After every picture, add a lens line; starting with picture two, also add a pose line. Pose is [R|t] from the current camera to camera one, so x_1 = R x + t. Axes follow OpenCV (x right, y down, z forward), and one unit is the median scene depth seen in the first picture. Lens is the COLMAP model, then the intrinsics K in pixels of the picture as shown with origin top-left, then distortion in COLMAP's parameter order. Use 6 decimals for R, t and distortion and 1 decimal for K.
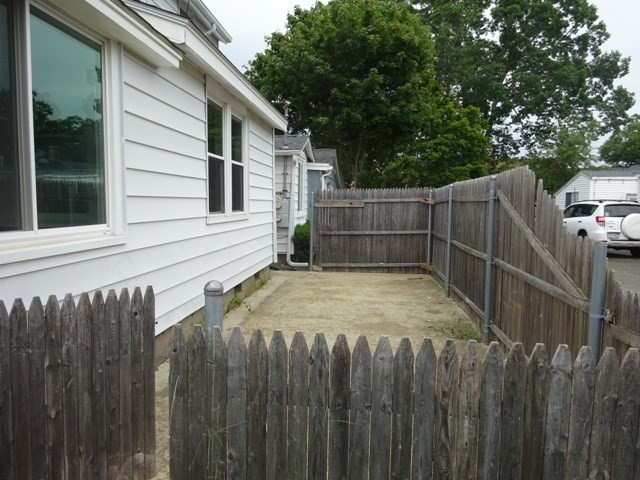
lens RADIAL K [[468.6, 0, 320.0], [0, 468.6, 240.0], [0, 0, 1]] dist [-0.001679, -0.004901]
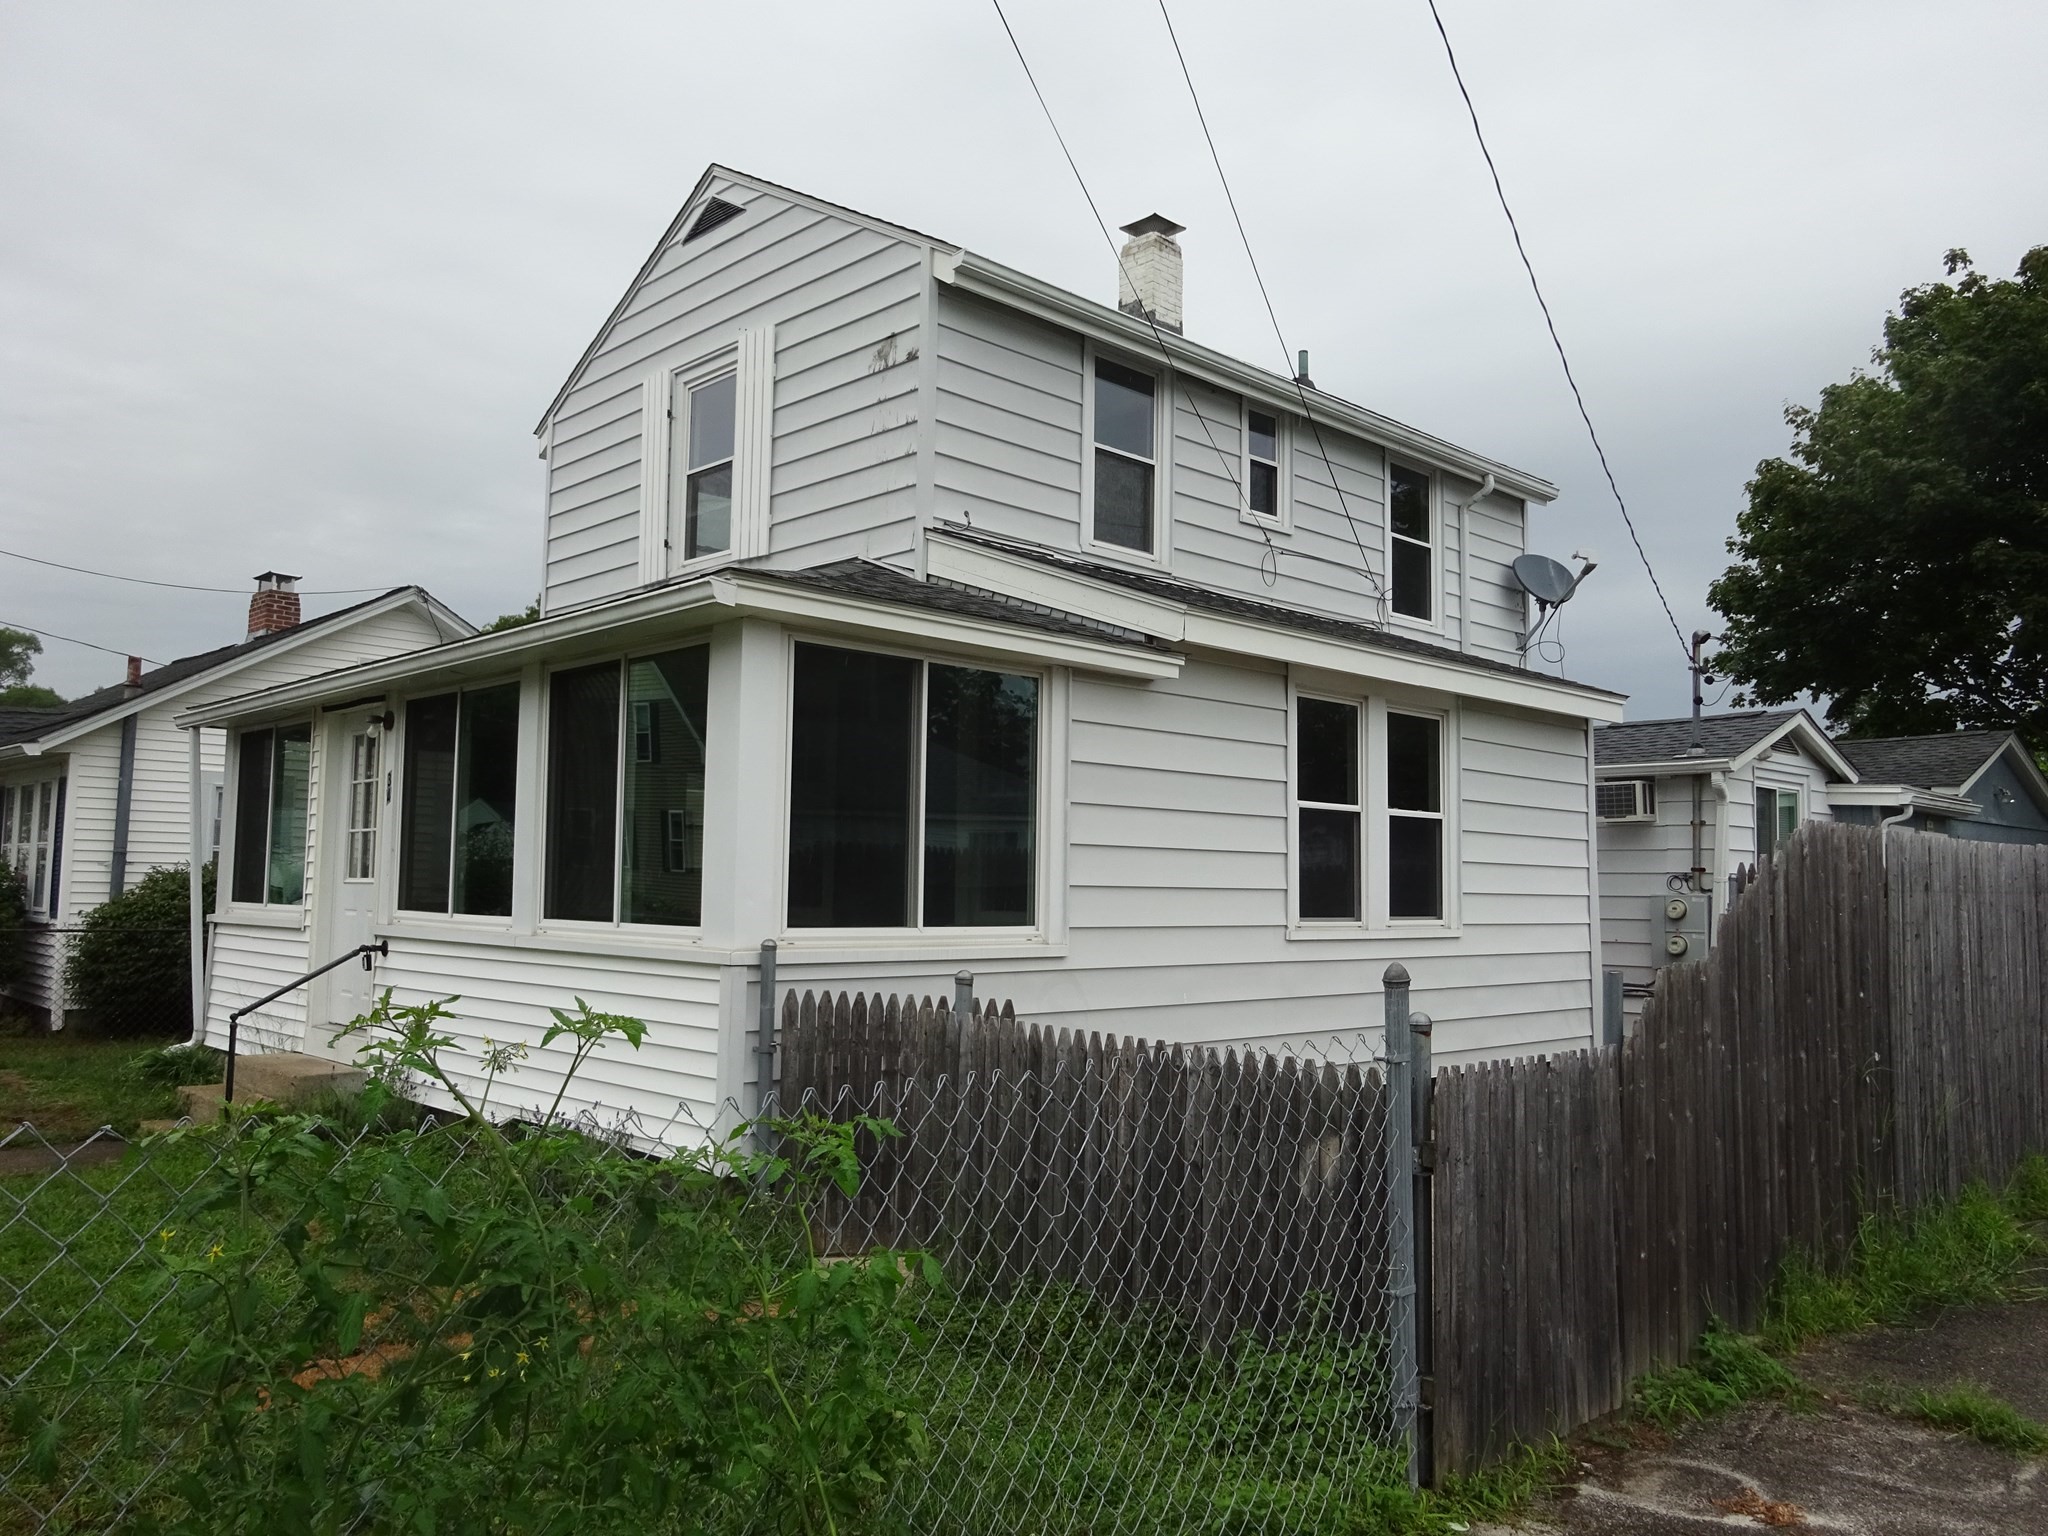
lens RADIAL K [[1499.5, 0, 1024.0], [0, 1499.5, 768.0], [0, 0, 1]] dist [-0.001679, -0.004901]
pose [[0.751708, -0.049346, -0.657647, 0.500013], [-0.062721, 0.987327, -0.145776, 0.029638], [0.656506, 0.150829, 0.739087, -0.341699]]
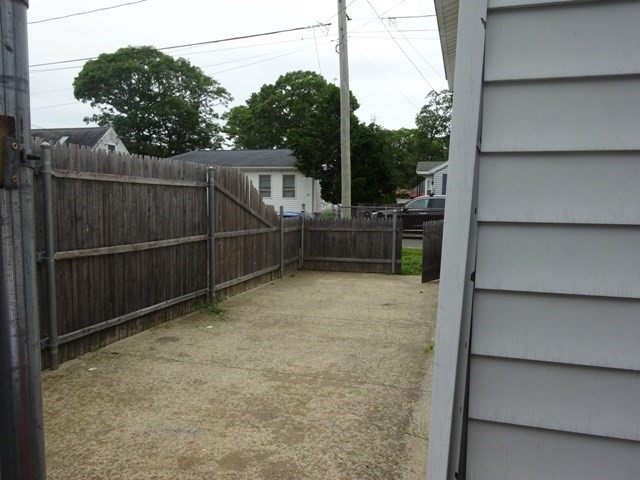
lens RADIAL K [[468.6, 0, 320.0], [0, 468.6, 240.0], [0, 0, 1]] dist [-0.001679, -0.004901]
pose [[-0.980010, -0.036165, 0.195631, -0.142834], [-0.001814, 0.984922, 0.172991, -0.148349], [-0.198938, 0.169178, -0.965299, 1.994365]]
